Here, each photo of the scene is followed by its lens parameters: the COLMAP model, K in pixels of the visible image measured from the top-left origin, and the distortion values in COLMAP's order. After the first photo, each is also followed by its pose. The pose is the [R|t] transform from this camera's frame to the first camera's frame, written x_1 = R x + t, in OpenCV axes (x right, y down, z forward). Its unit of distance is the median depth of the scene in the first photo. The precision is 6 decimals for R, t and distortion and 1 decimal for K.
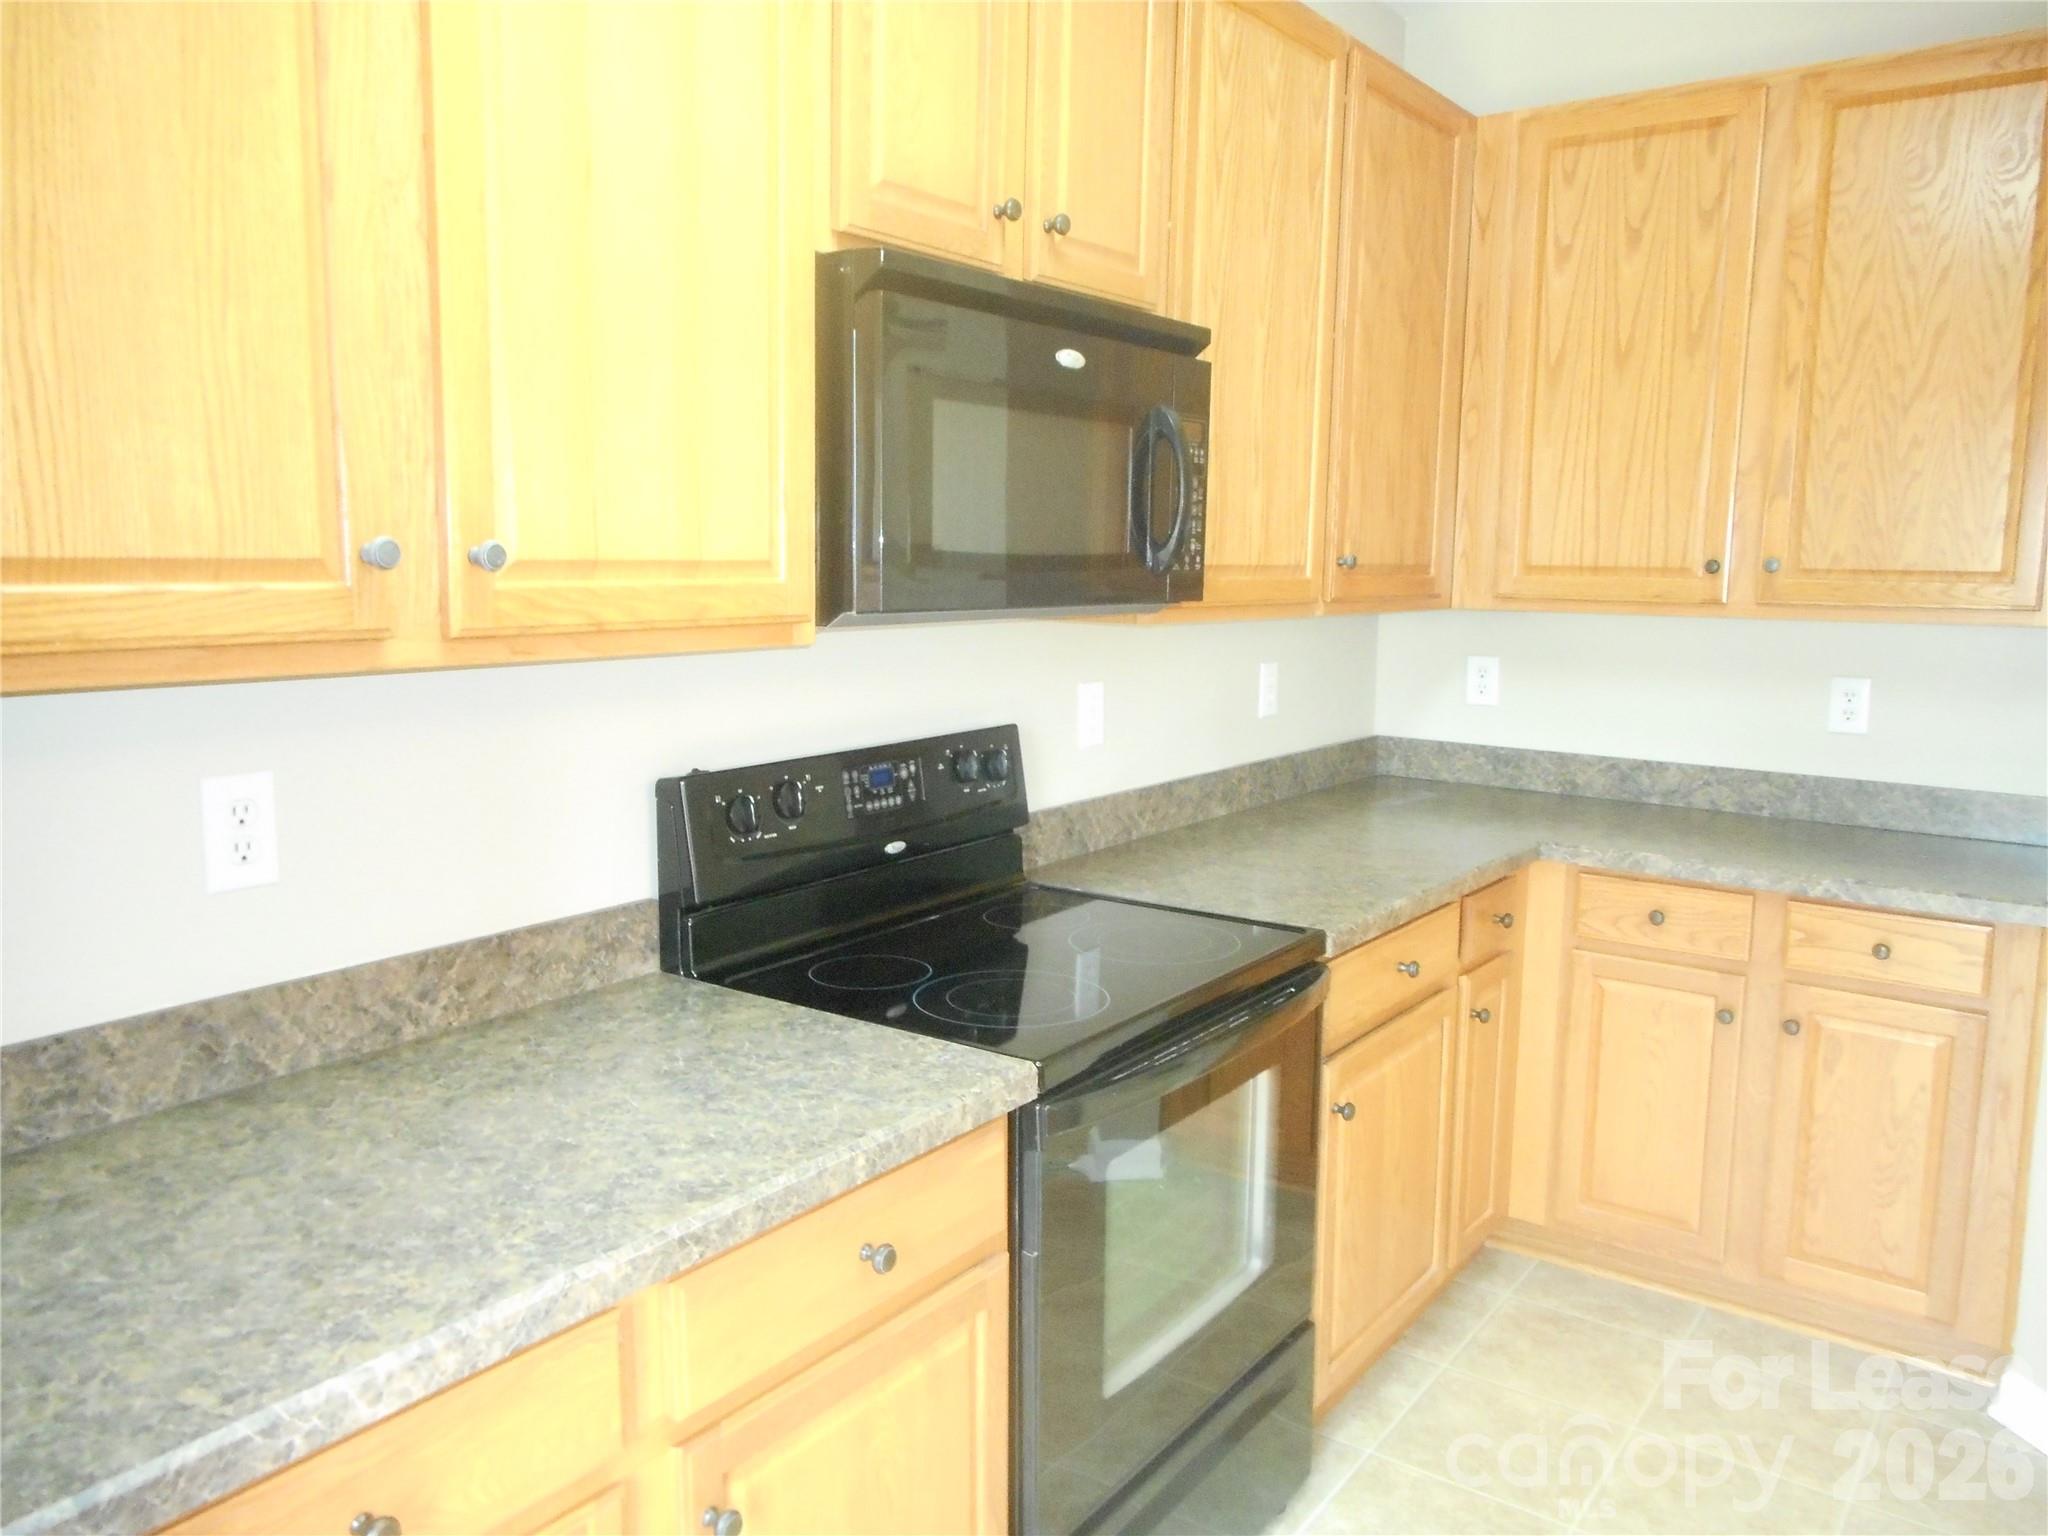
lens RADIAL K [[1536.7, 0, 1024.0], [0, 1536.7, 768.0], [0, 0, 1]] dist [-0.011013, 0.008641]
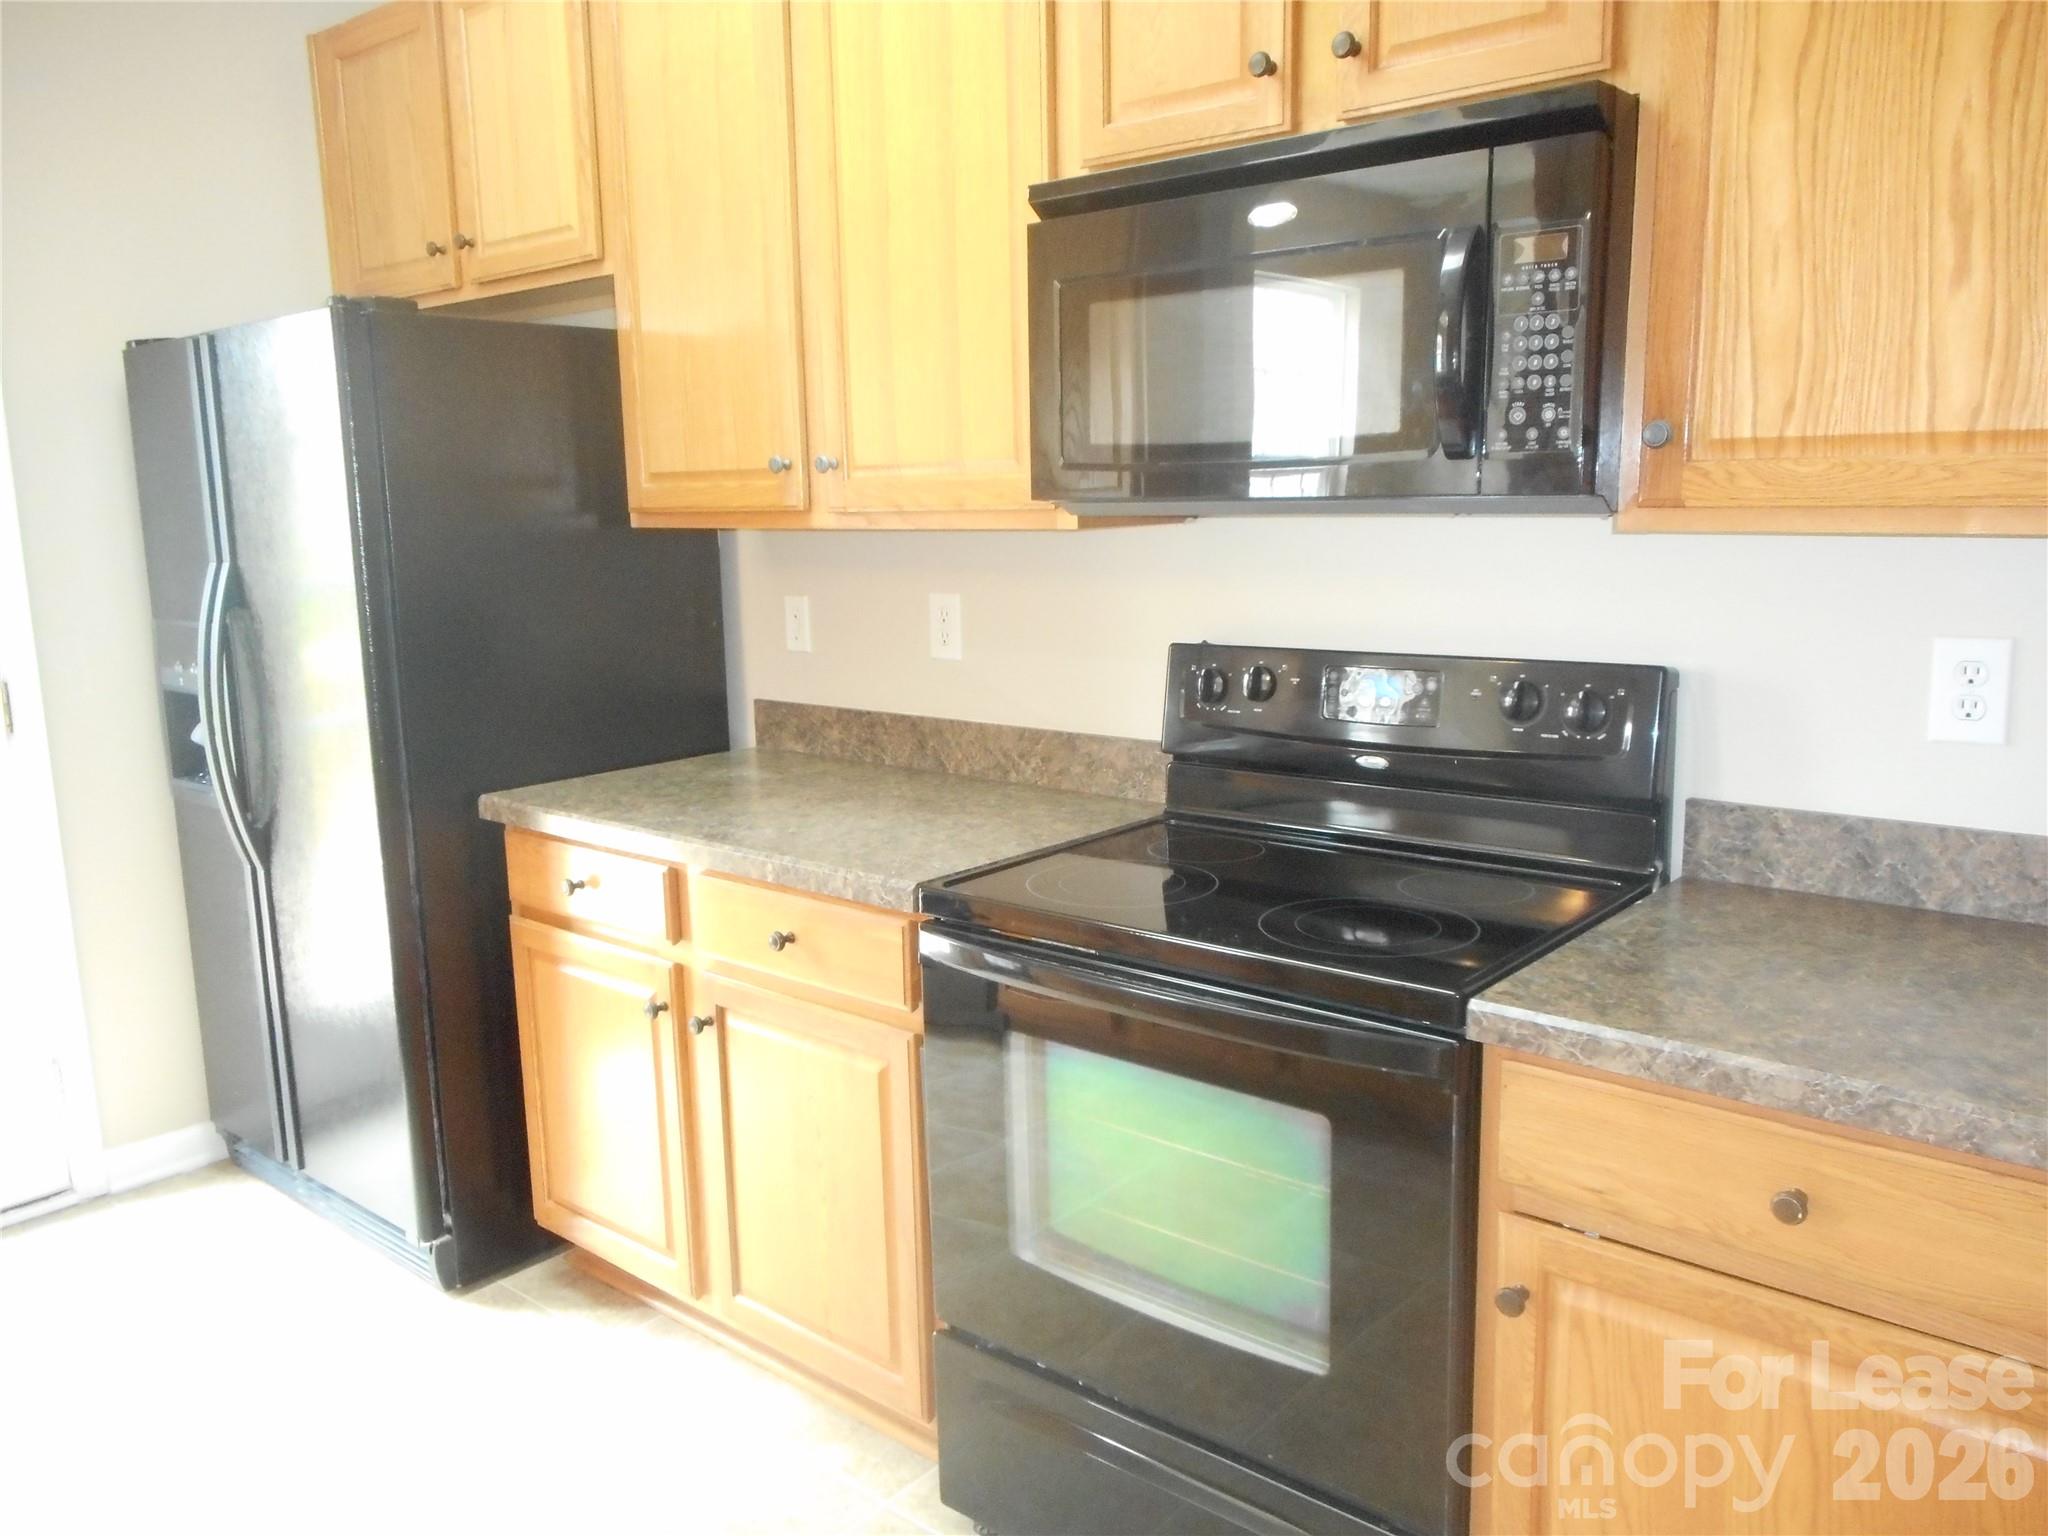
lens RADIAL K [[1536.7, 0, 1024.0], [0, 1536.7, 768.0], [0, 0, 1]] dist [-0.011013, 0.008641]
pose [[-0.078425, 0.171821, -0.982002, 1.051717], [-0.118224, 0.976482, 0.180297, -0.108972], [0.989885, 0.130236, -0.056268, 1.044309]]
